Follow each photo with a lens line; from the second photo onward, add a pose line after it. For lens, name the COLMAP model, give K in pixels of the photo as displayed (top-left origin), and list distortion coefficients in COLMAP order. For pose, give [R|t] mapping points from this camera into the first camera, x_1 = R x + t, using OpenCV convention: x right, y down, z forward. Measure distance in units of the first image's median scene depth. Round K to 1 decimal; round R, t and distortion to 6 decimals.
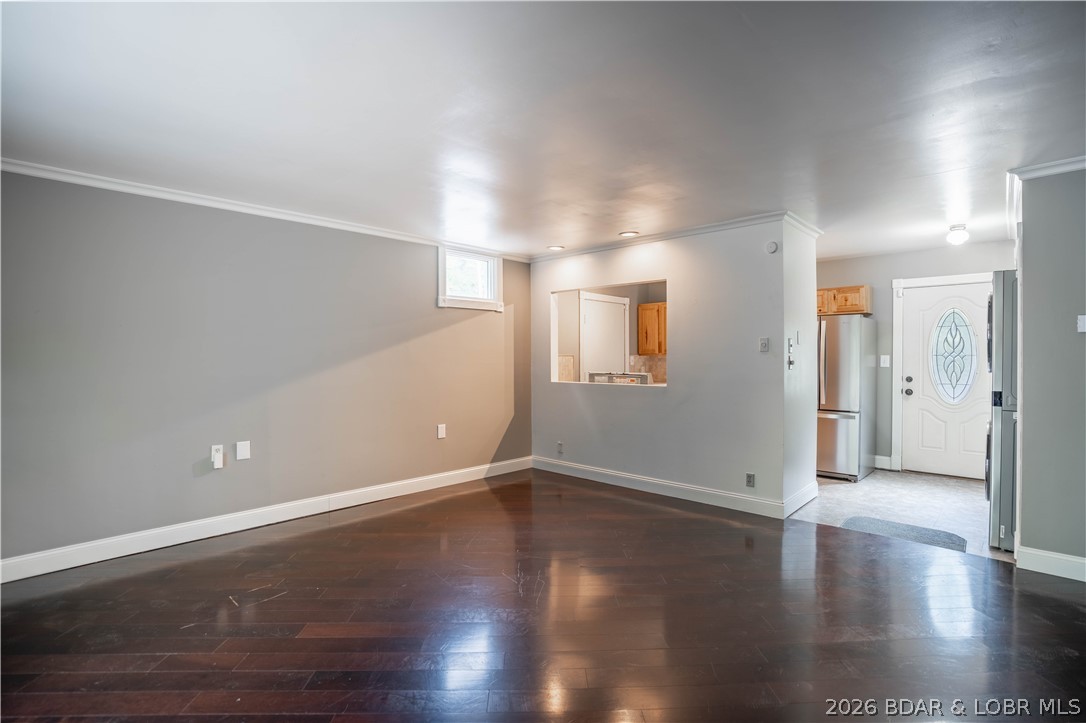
lens RADIAL K [[495.0, 0, 551.1], [0, 495.0, 359.9], [0, 0, 1]] dist [-0.010621, 0.000397]
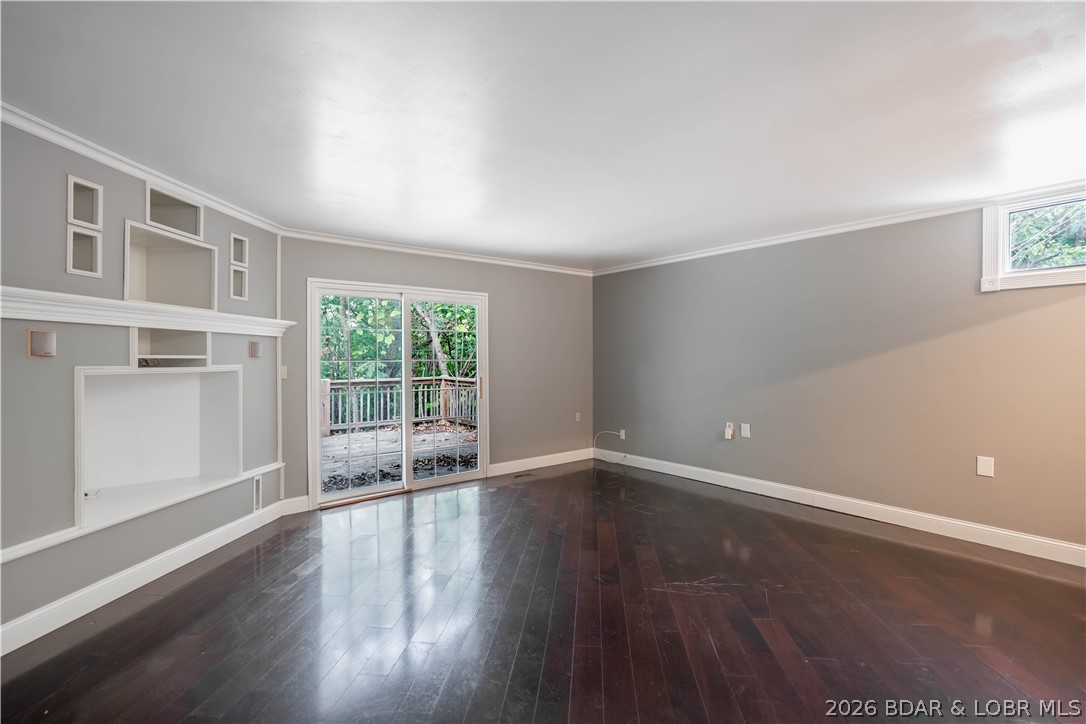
lens RADIAL K [[495.0, 0, 551.1], [0, 495.0, 360.4], [0, 0, 1]] dist [-0.010621, 0.000397]
pose [[-0.127893, 0.003955, -0.991780, 0.609060], [-0.010235, 0.999934, 0.005308, -0.006019], [0.991735, 0.010829, -0.127844, 0.515564]]
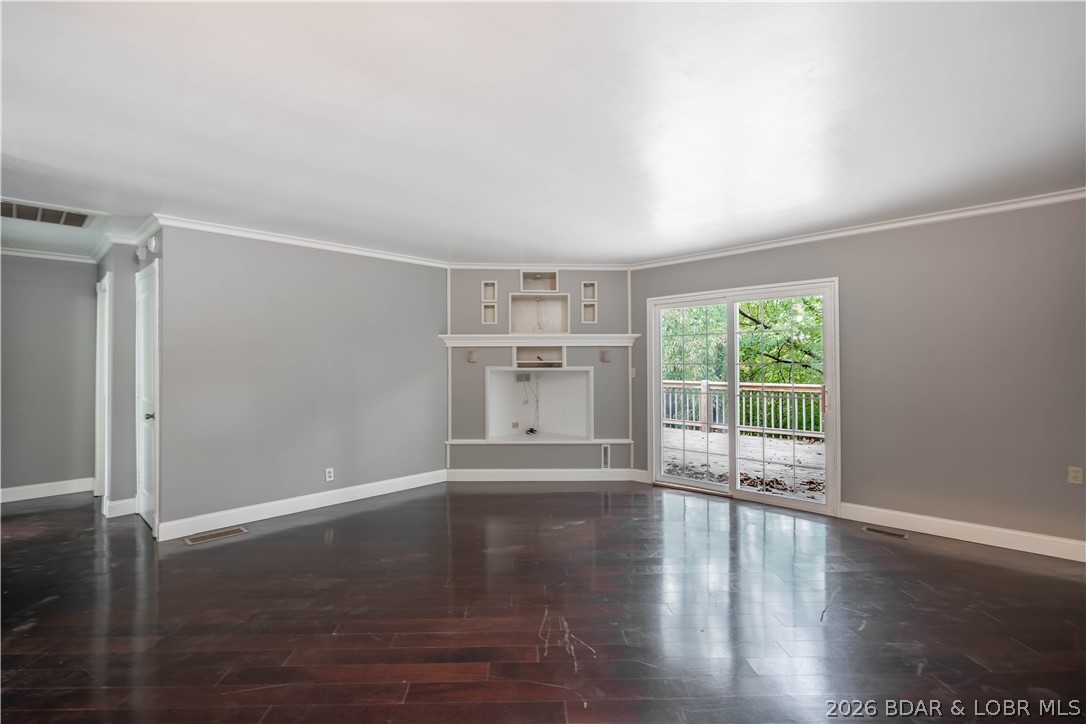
lens RADIAL K [[499.8, 0, 529.4], [0, 499.8, 355.1], [0, 0, 1]] dist [0.000702, -0.000094]
pose [[-0.999820, 0.003899, 0.018574, -0.014447], [0.003856, 0.999990, -0.002328, -0.015806], [-0.018582, -0.002256, -0.999825, 1.158140]]
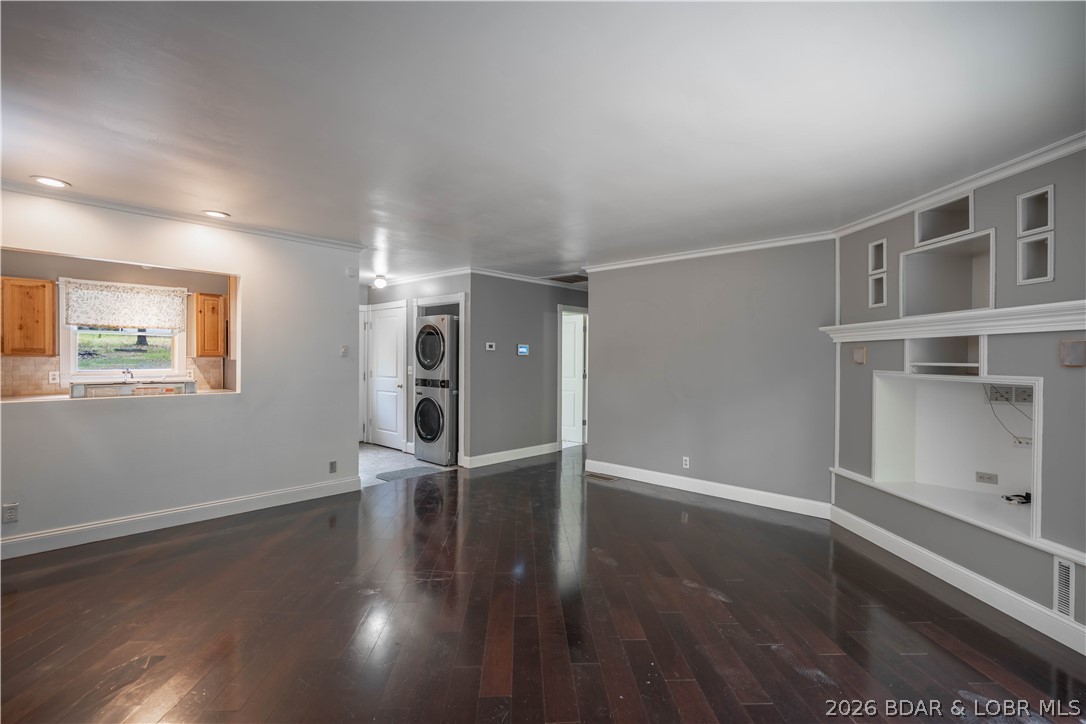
lens RADIAL K [[495.0, 0, 551.1], [0, 495.0, 360.4], [0, 0, 1]] dist [-0.010621, 0.000397]
pose [[-0.018075, -0.003848, 0.999829, -0.701684], [0.000289, 0.999993, 0.003854, -0.010808], [-0.999837, 0.000359, -0.018074, 0.462018]]
